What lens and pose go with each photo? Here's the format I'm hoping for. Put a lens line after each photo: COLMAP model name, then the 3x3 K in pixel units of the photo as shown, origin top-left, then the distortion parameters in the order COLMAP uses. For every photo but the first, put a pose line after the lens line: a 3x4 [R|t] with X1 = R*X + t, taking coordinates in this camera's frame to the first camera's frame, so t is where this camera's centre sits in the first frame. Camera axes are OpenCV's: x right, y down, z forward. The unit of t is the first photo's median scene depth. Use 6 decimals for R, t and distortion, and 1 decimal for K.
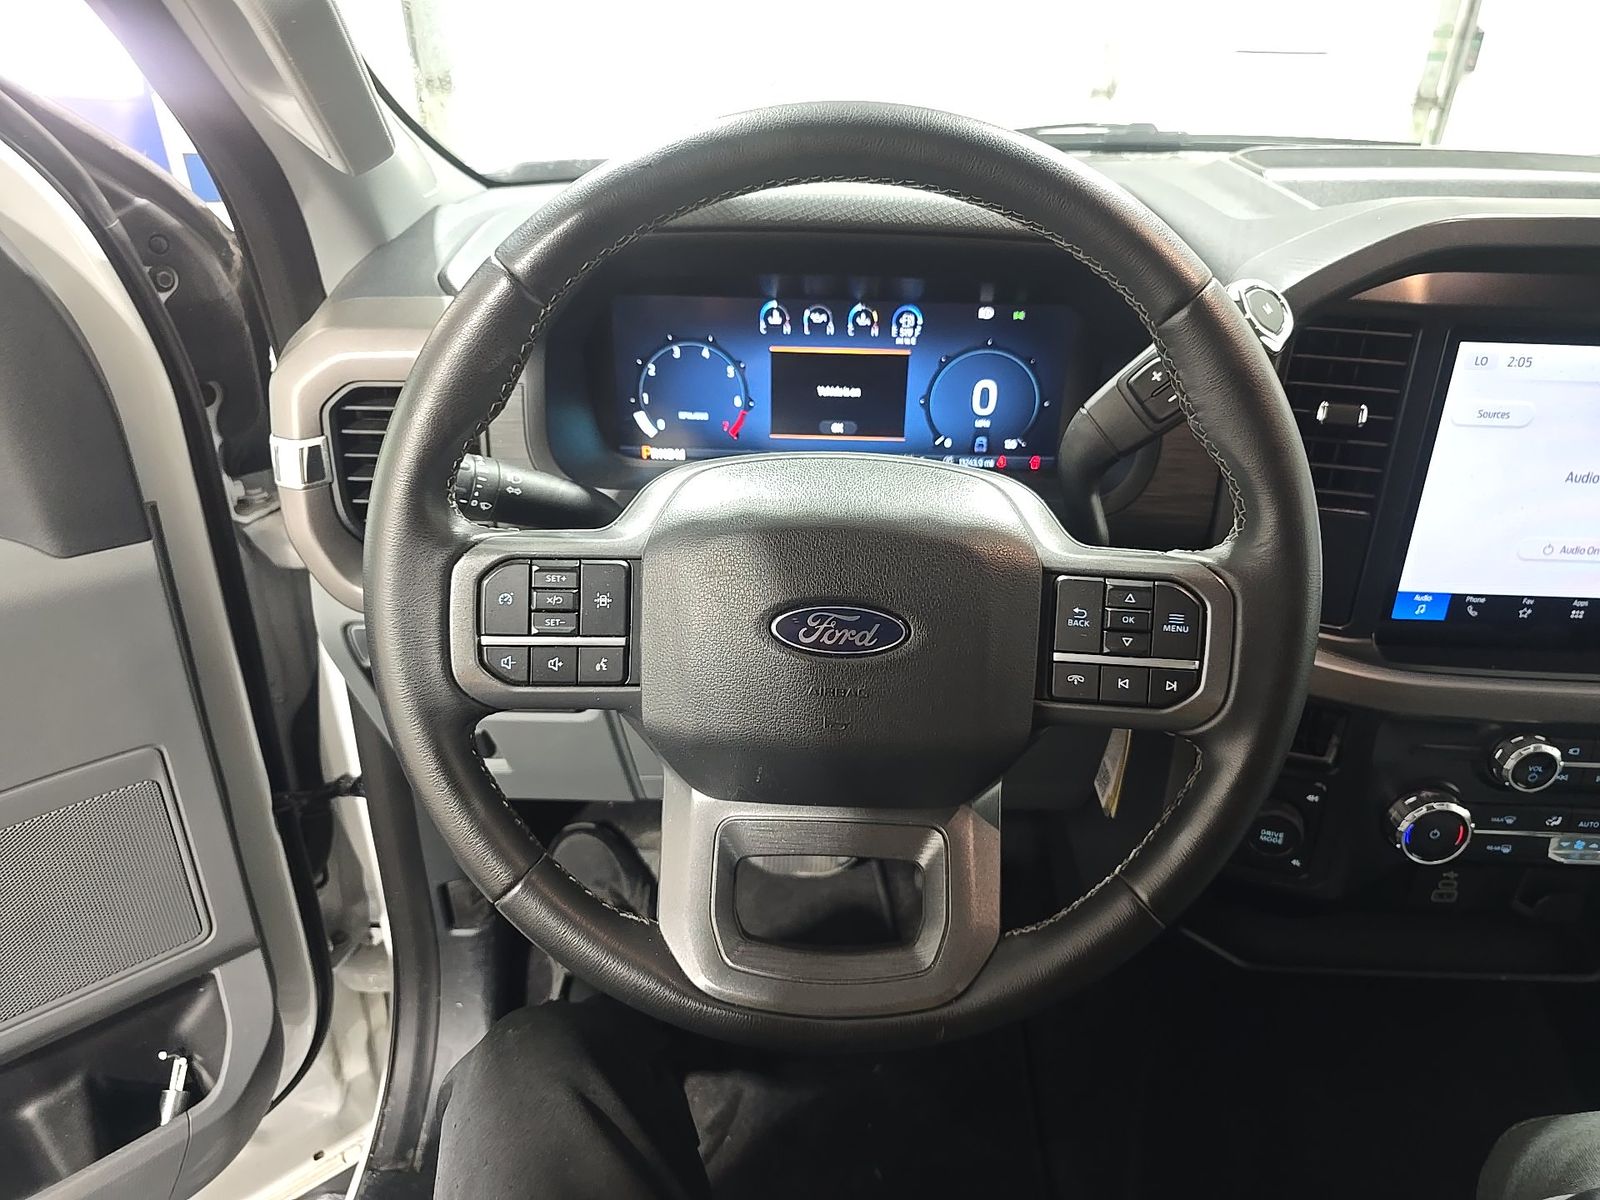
lens RADIAL K [[1091.0, 0, 798.9], [0, 1091.0, 608.9], [0, 0, 1]] dist [0.040649, -0.032897]
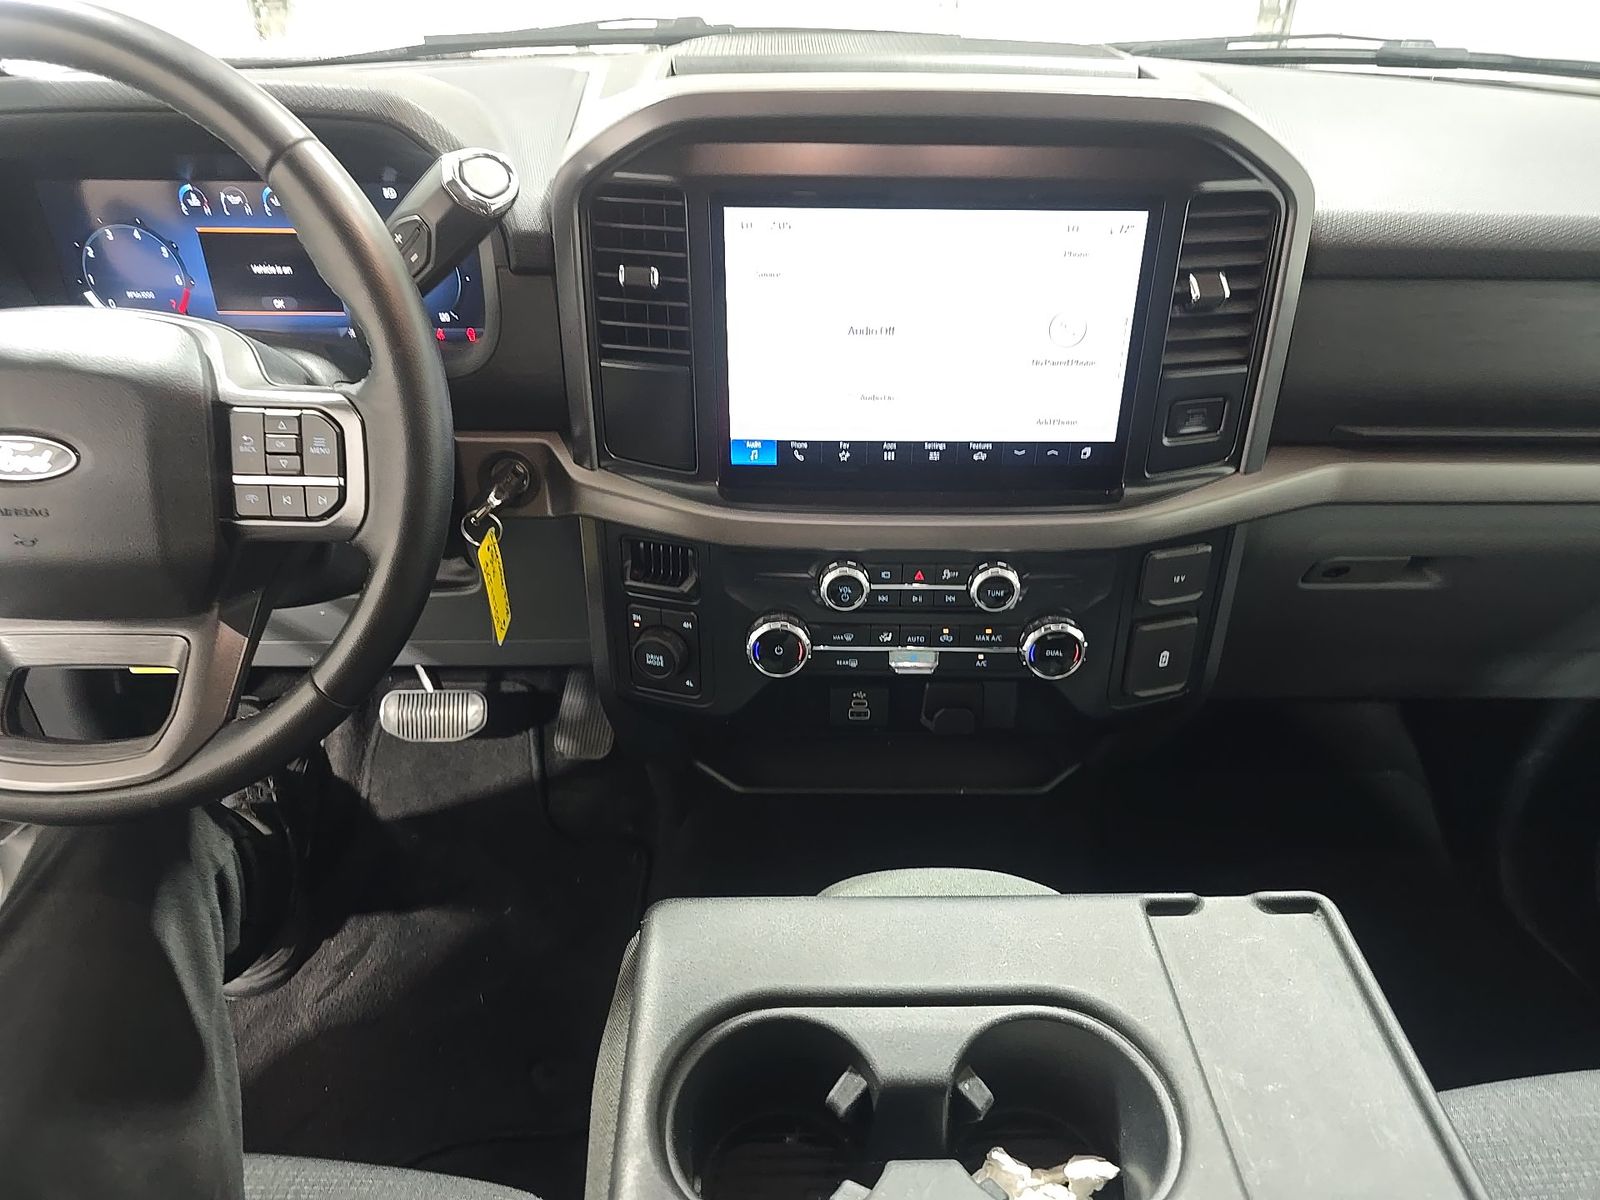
lens RADIAL K [[1091.0, 0, 849.3], [0, 1091.0, 625.2], [0, 0, 1]] dist [0.040649, -0.032897]
pose [[0.999377, -0.027252, 0.022433, 0.588734], [0.025492, 0.996833, 0.075329, 0.087144], [-0.024414, -0.074711, 0.996906, -0.134128]]
